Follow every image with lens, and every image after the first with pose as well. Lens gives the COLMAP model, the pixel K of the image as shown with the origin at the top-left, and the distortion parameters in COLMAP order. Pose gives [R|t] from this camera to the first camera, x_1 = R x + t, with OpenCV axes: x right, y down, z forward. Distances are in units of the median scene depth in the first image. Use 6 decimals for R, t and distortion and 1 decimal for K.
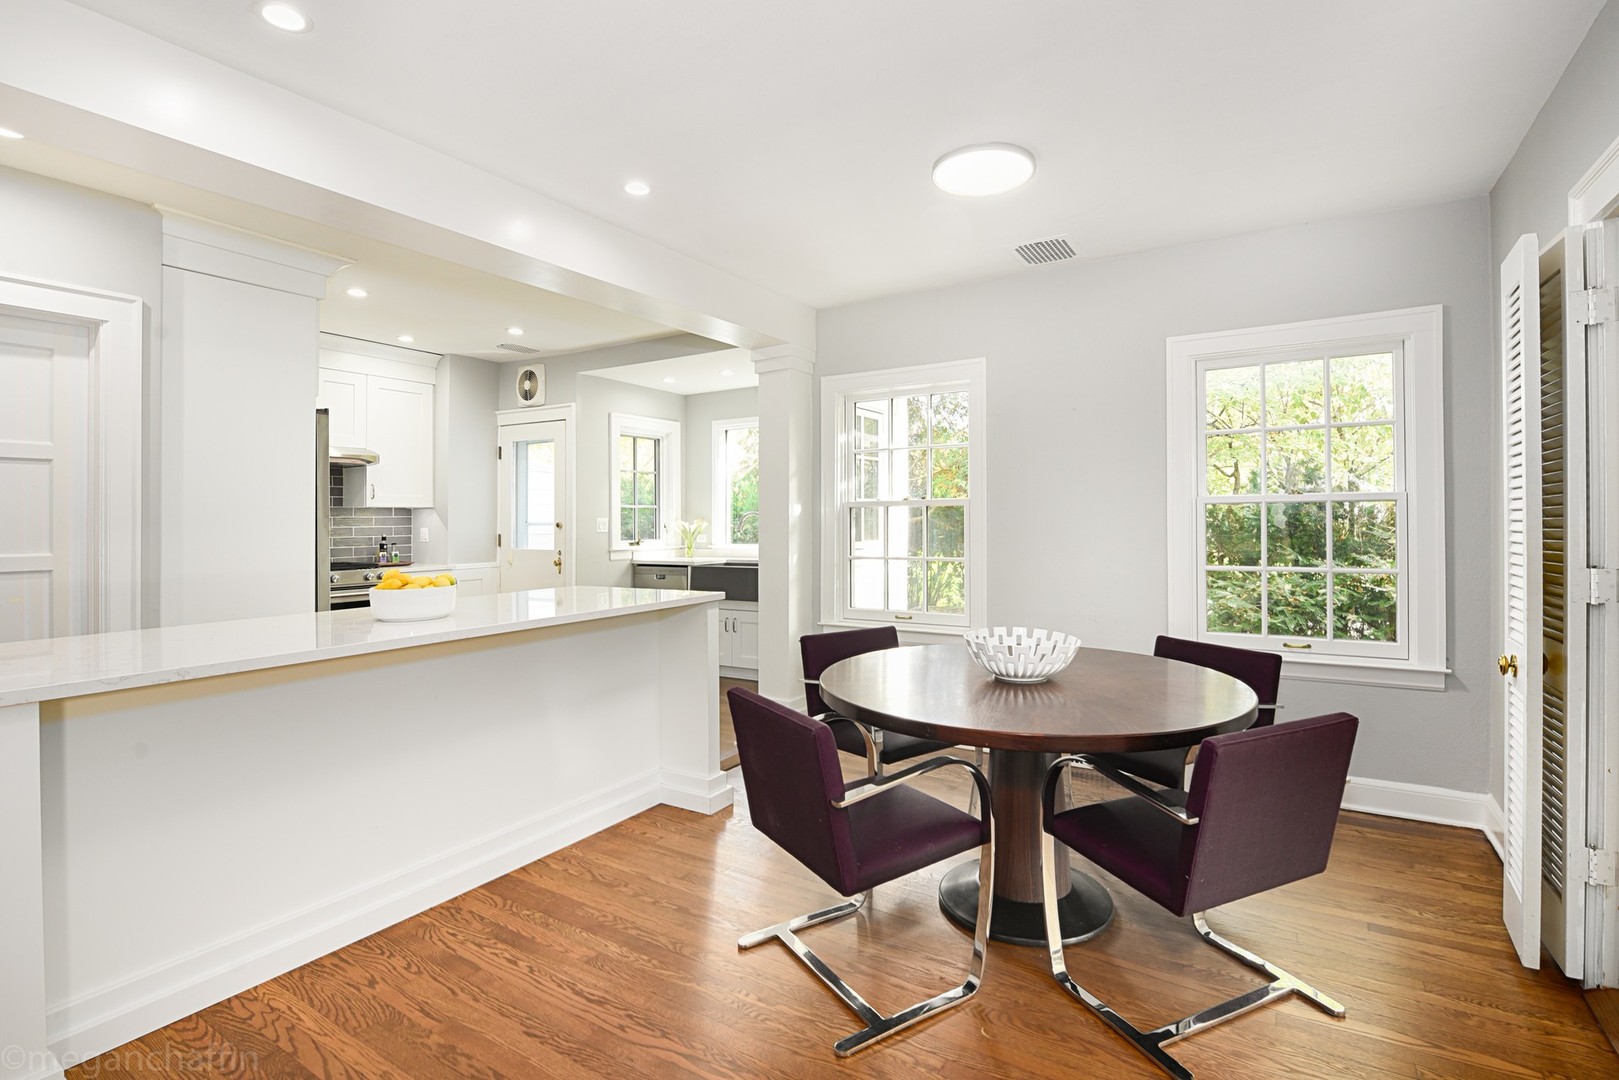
lens RADIAL K [[771.6, 0, 812.0], [0, 771.6, 527.0], [0, 0, 1]] dist [-0.006196, -0.000691]
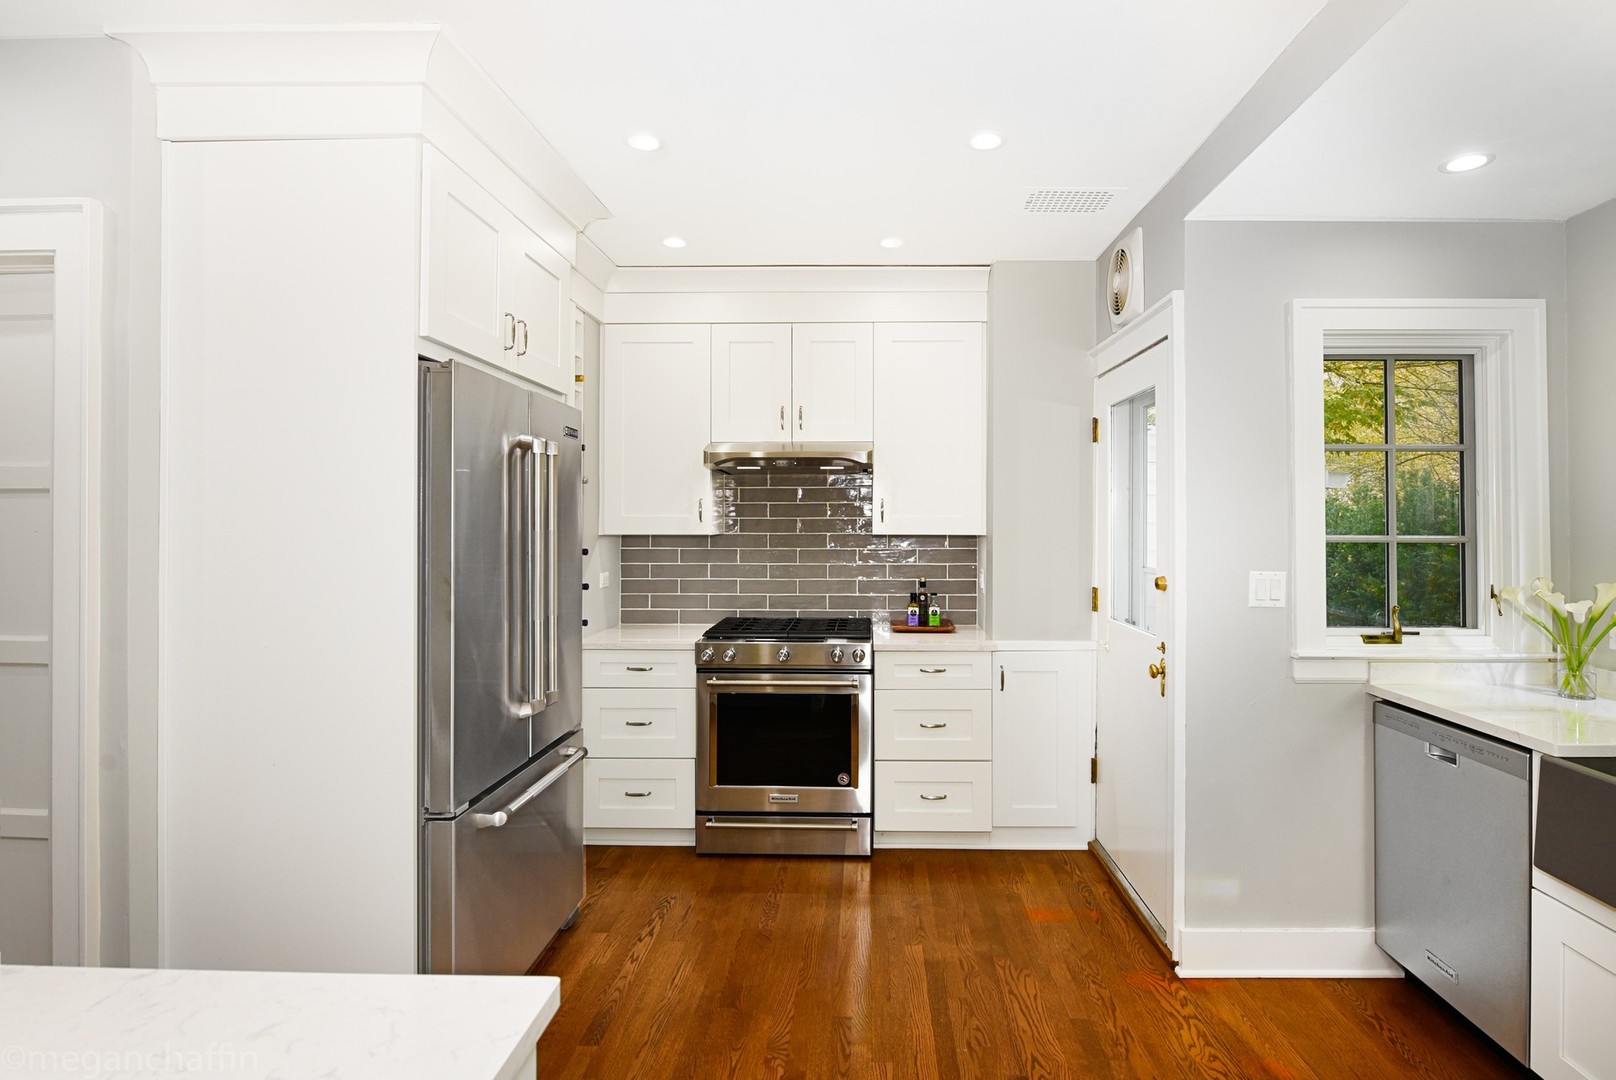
lens RADIAL K [[818.6, 0, 810.5], [0, 818.6, 527.8], [0, 0, 1]] dist [-0.004498, -0.000167]
pose [[0.524368, 0.008214, -0.851452, -0.038858], [-0.010669, 0.999938, 0.003076, -0.031236], [0.851425, 0.007471, 0.524423, 0.564092]]
